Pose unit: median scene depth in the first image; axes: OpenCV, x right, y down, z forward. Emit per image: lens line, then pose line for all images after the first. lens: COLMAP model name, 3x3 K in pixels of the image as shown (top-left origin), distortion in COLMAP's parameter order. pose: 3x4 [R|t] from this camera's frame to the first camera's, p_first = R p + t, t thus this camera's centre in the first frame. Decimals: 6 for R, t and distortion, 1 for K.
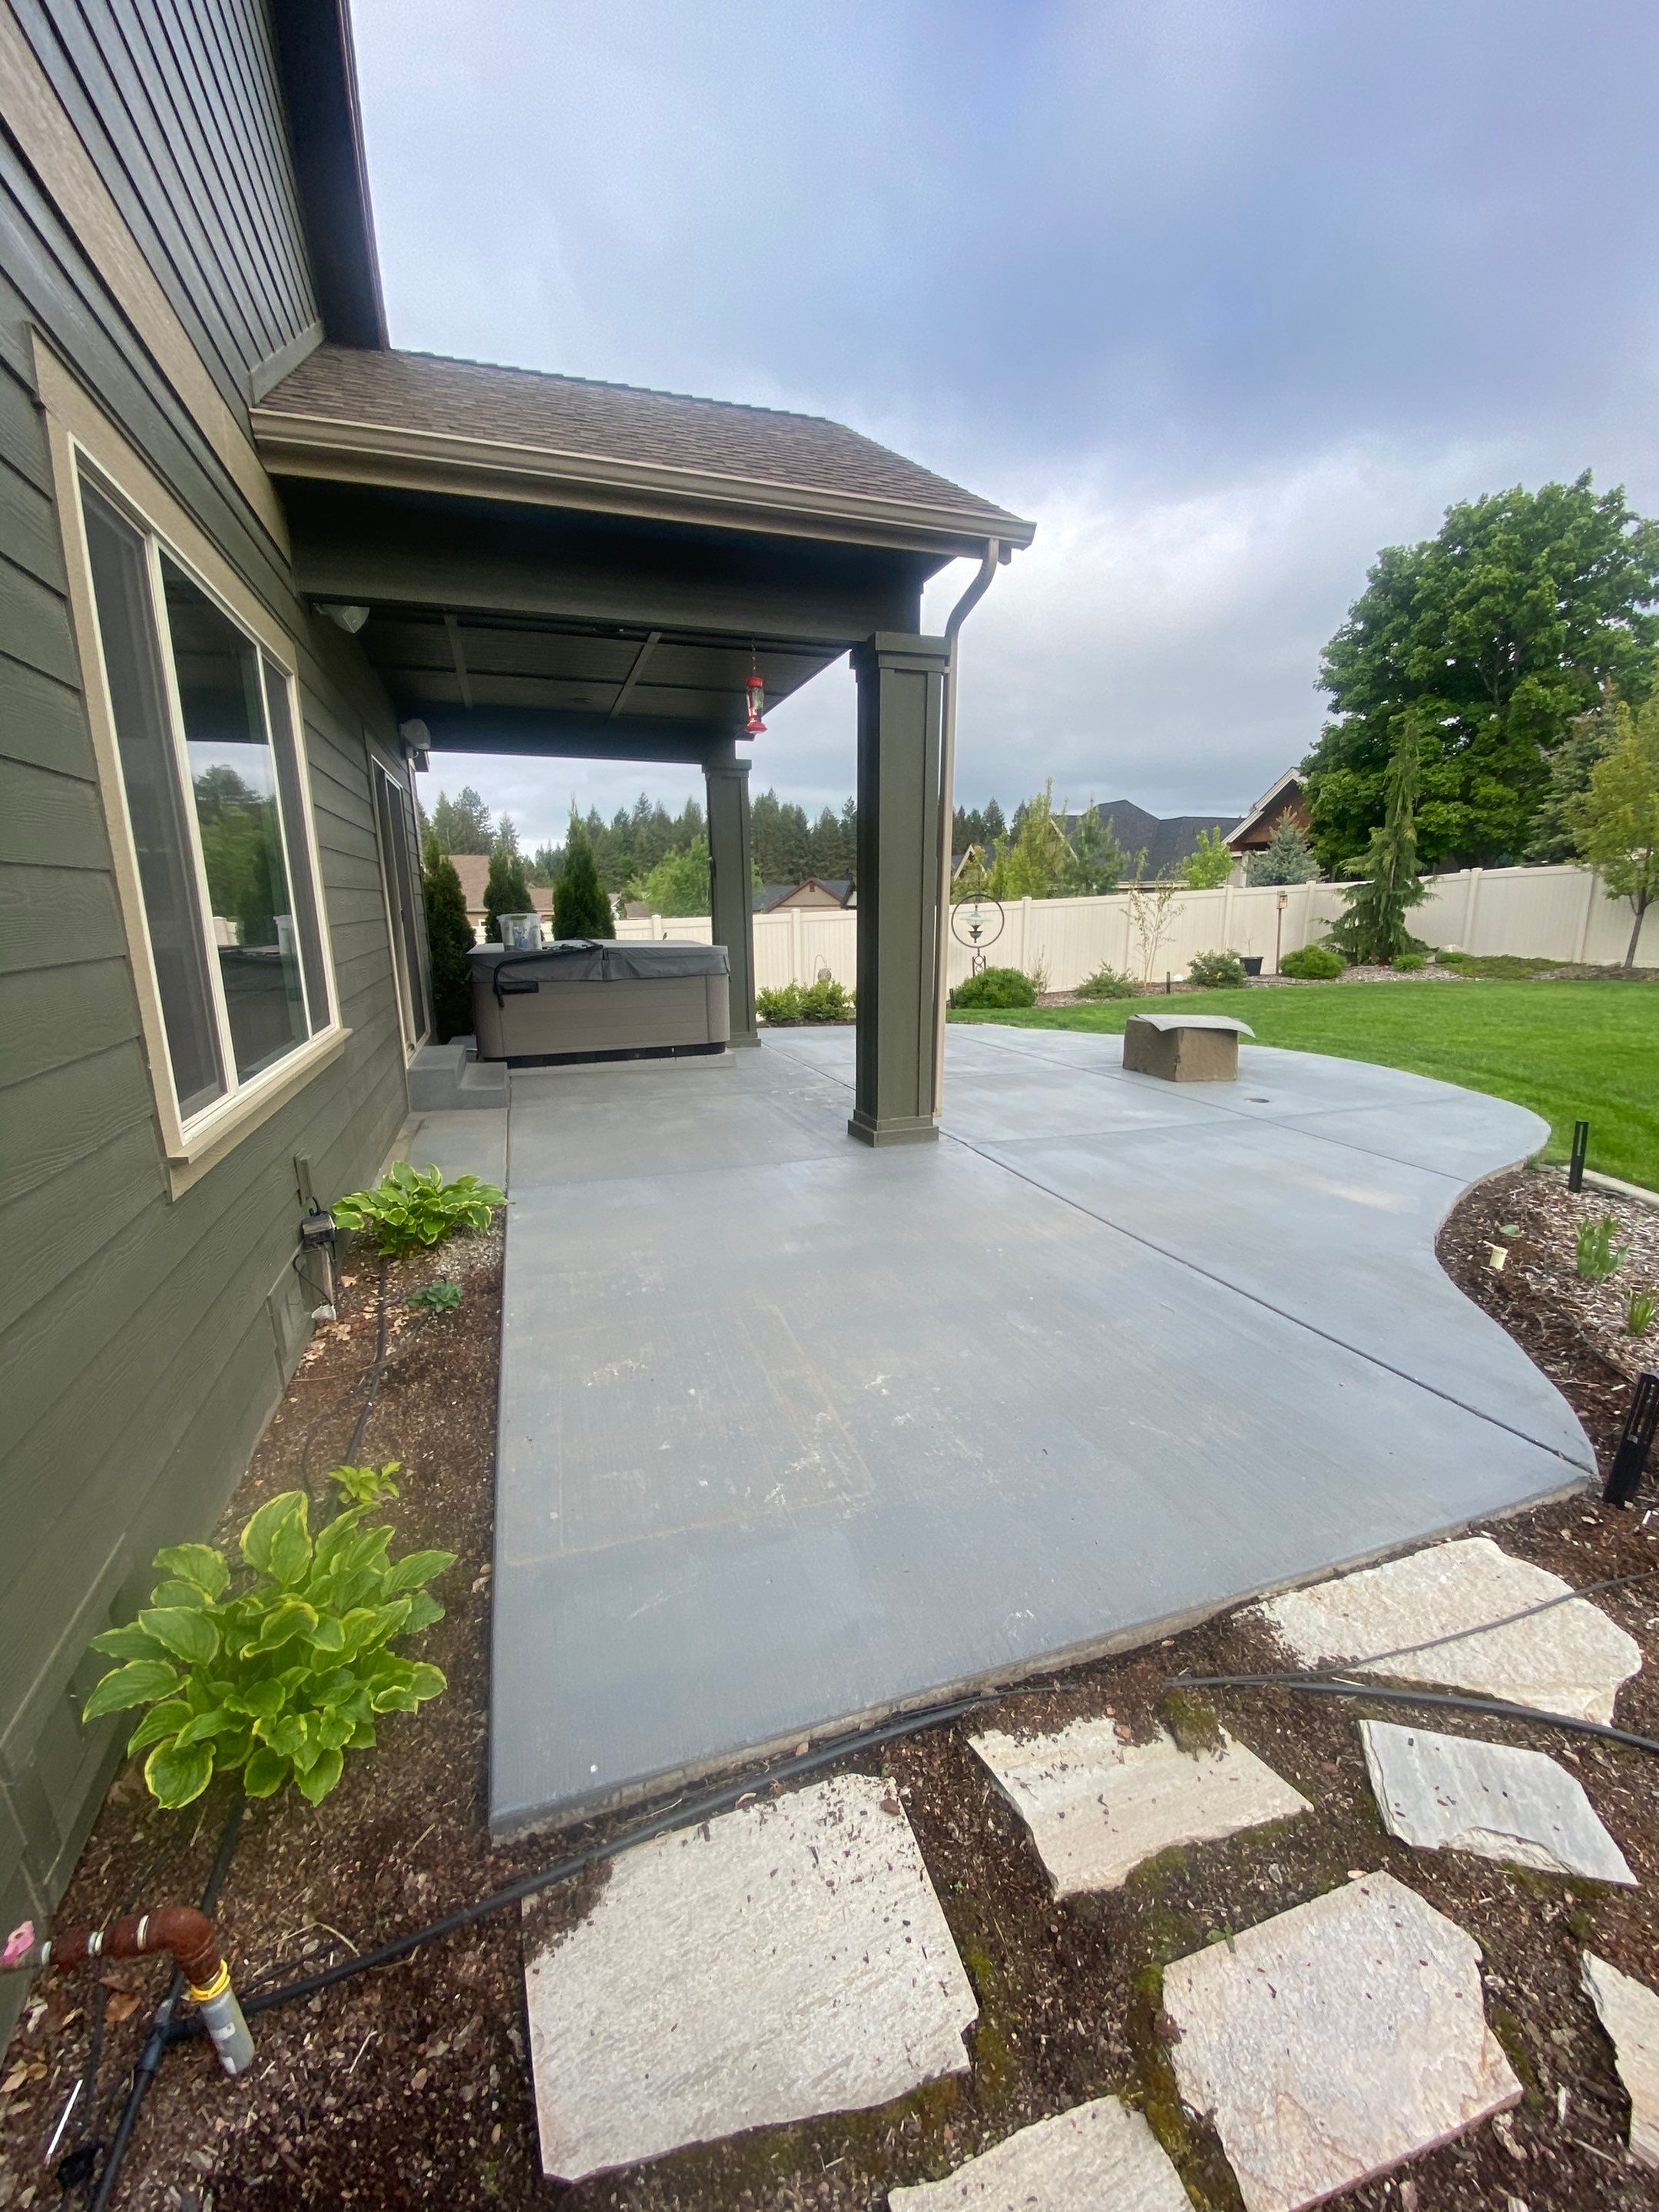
lens RADIAL K [[902.6, 0, 827.8], [0, 902.6, 1114.0], [0, 0, 1]] dist [0.005208, -0.012271]
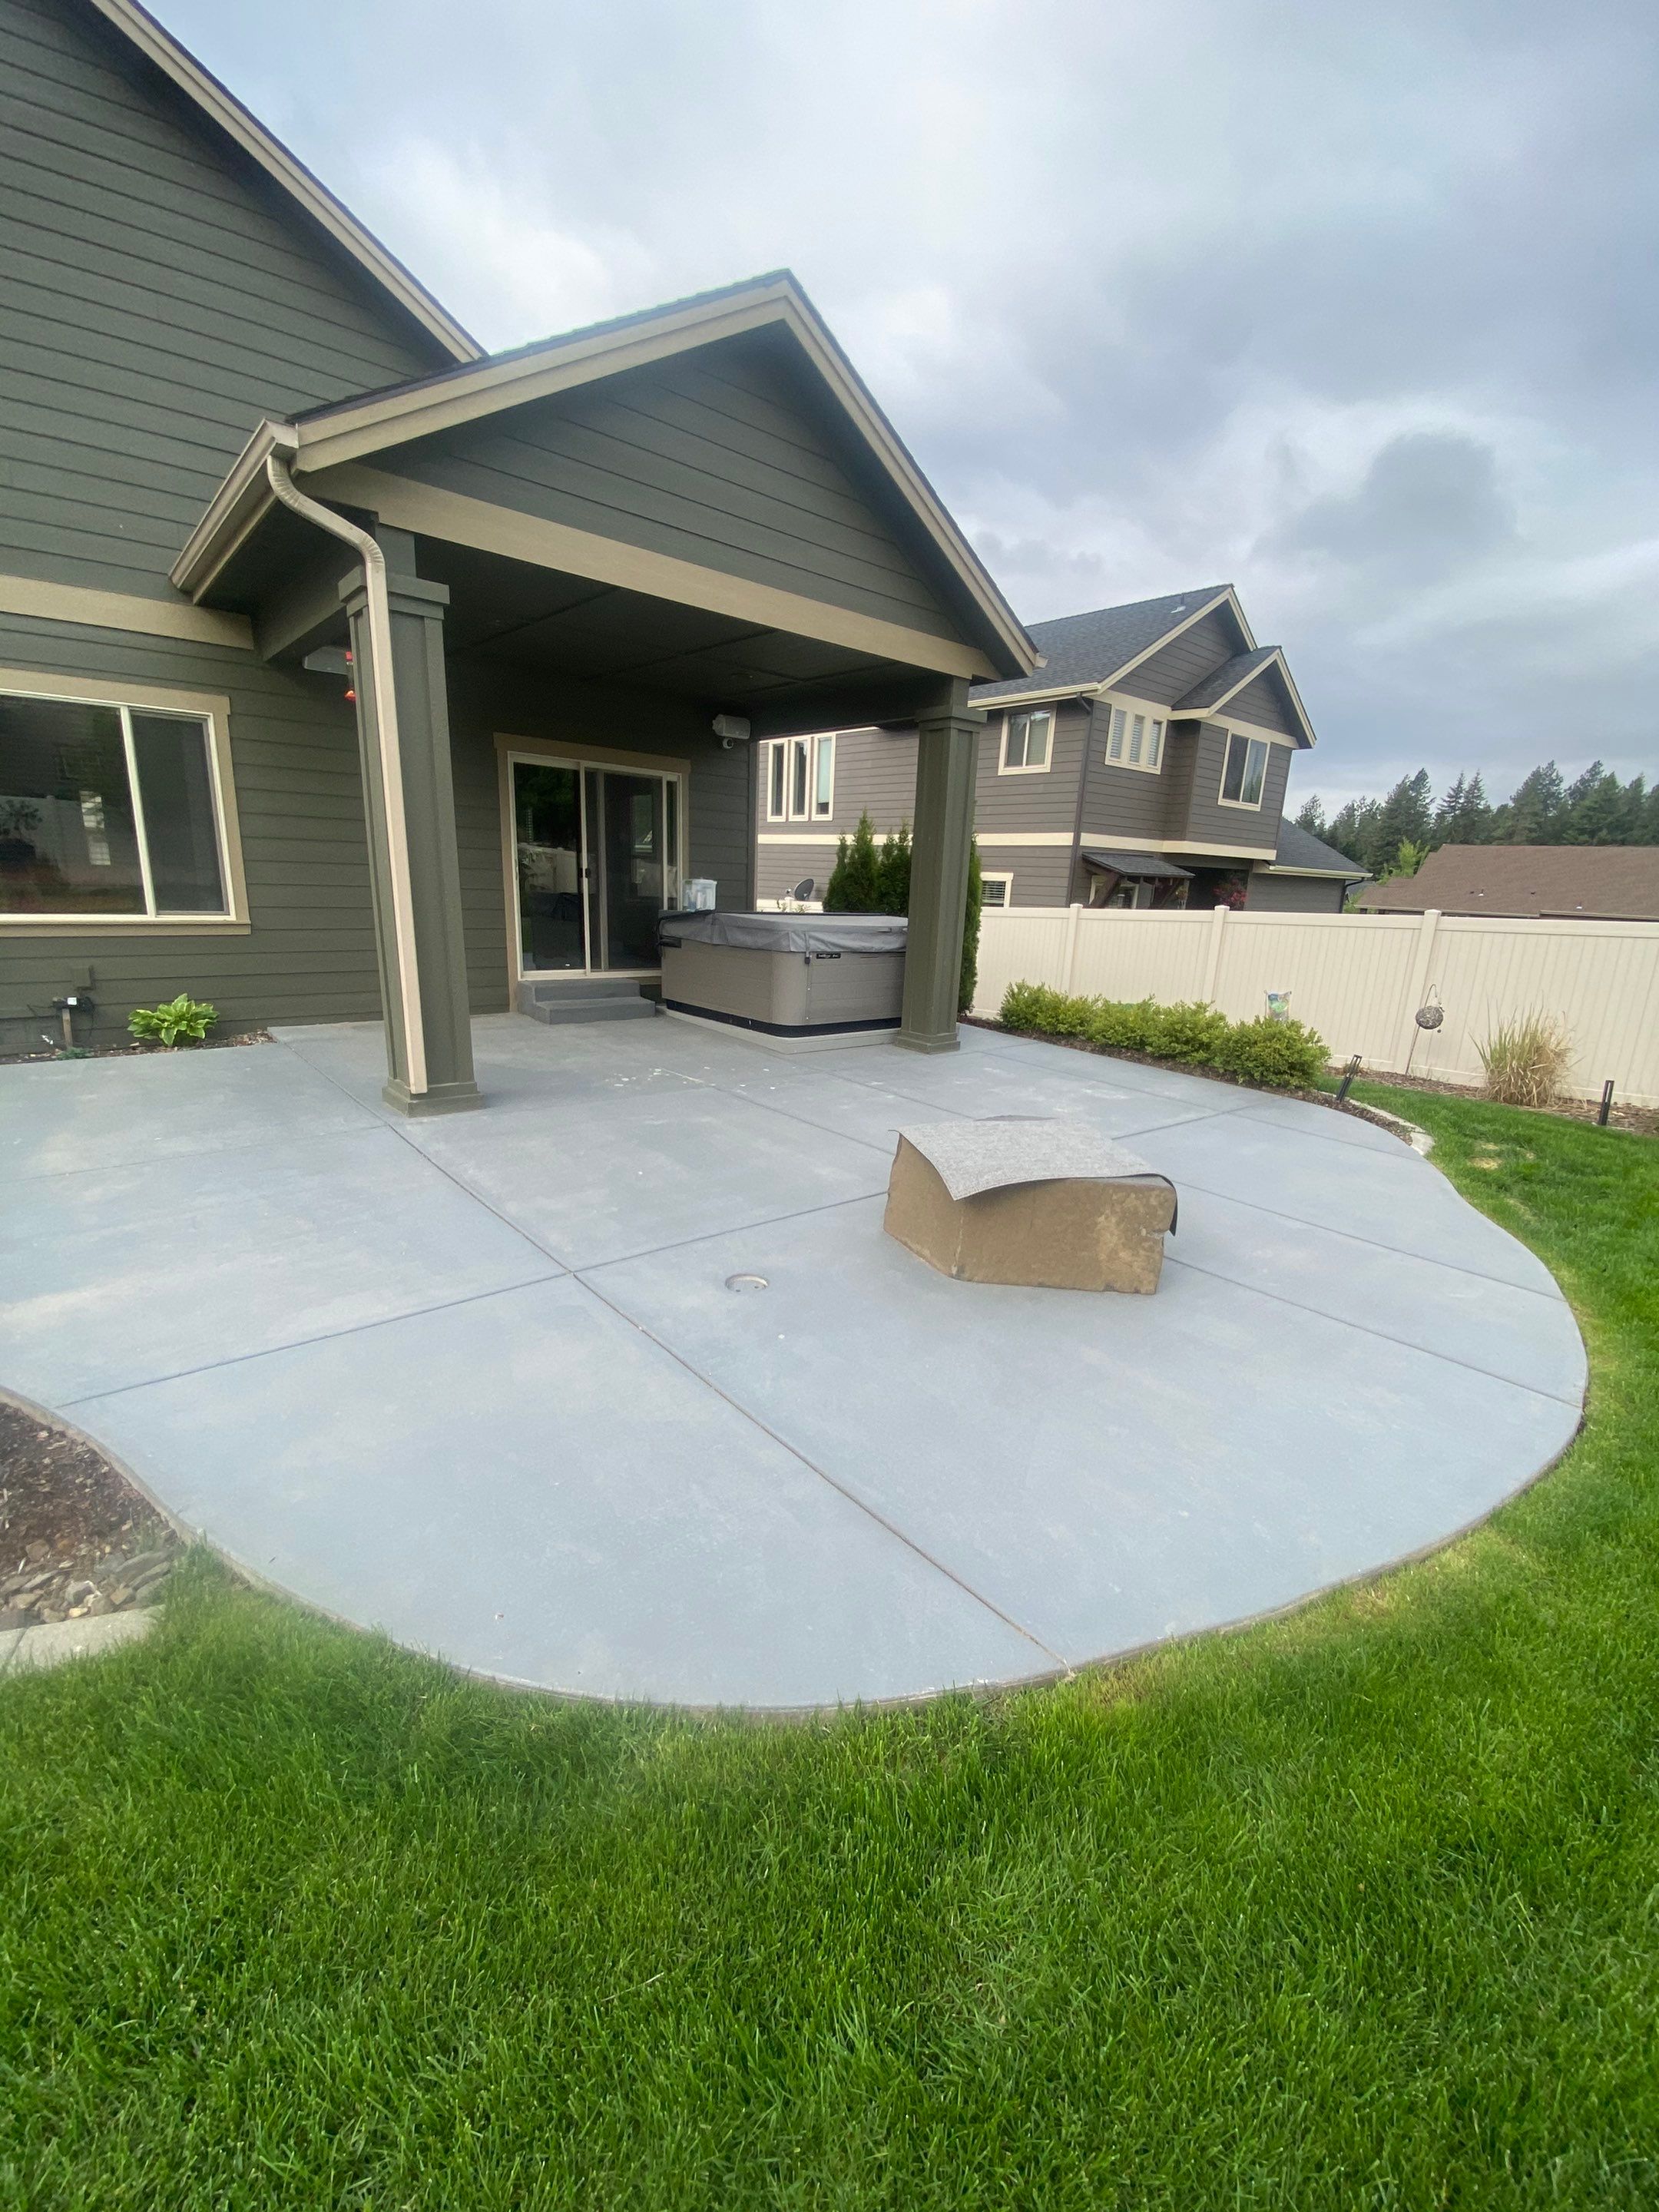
lens RADIAL K [[902.6, 0, 845.5], [0, 902.6, 1106.6], [0, 0, 1]] dist [0.005208, -0.012271]
pose [[0.392705, 0.256213, -0.883254, 0.760727], [-0.259839, 0.952190, 0.160682, -0.167159], [0.882194, 0.166403, 0.440503, 0.669146]]
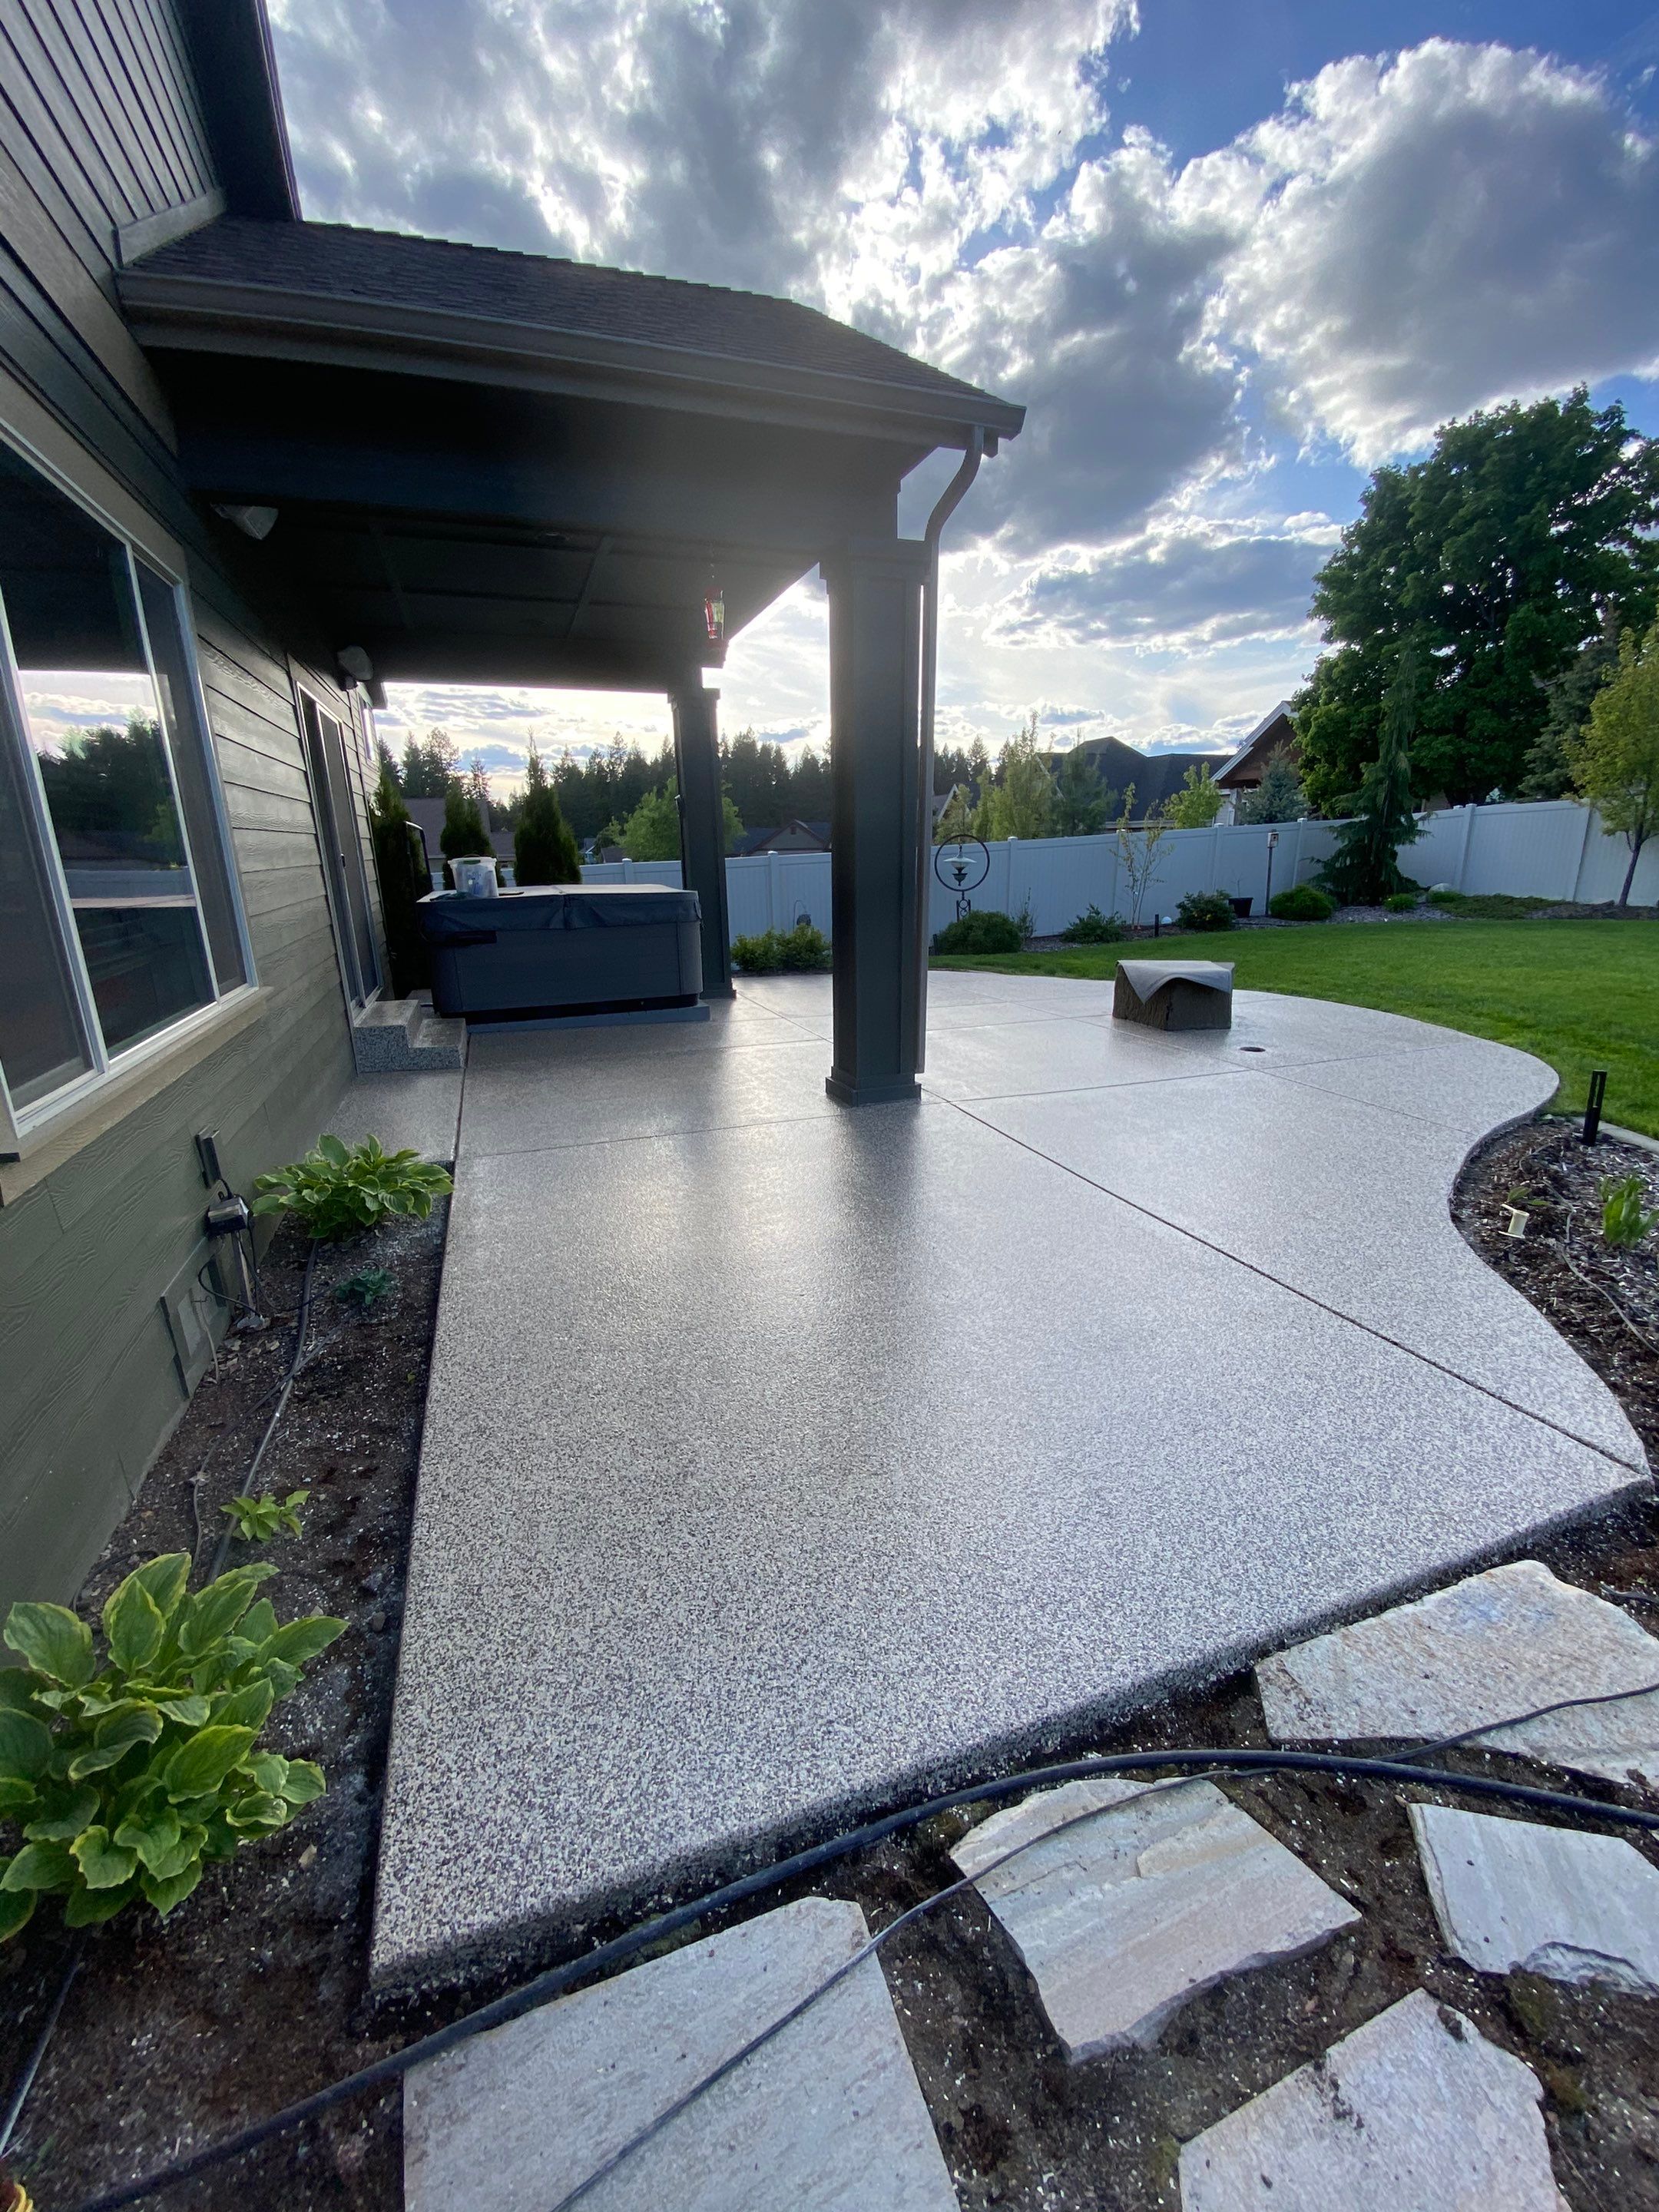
lens RADIAL K [[902.6, 0, 830.4], [0, 902.6, 1116.3], [0, 0, 1]] dist [0.005208, -0.012271]
pose [[0.999733, -0.013774, 0.018544, 0.006945], [0.012621, 0.998062, 0.060937, -0.006959], [-0.019347, -0.060686, 0.997969, 0.040115]]
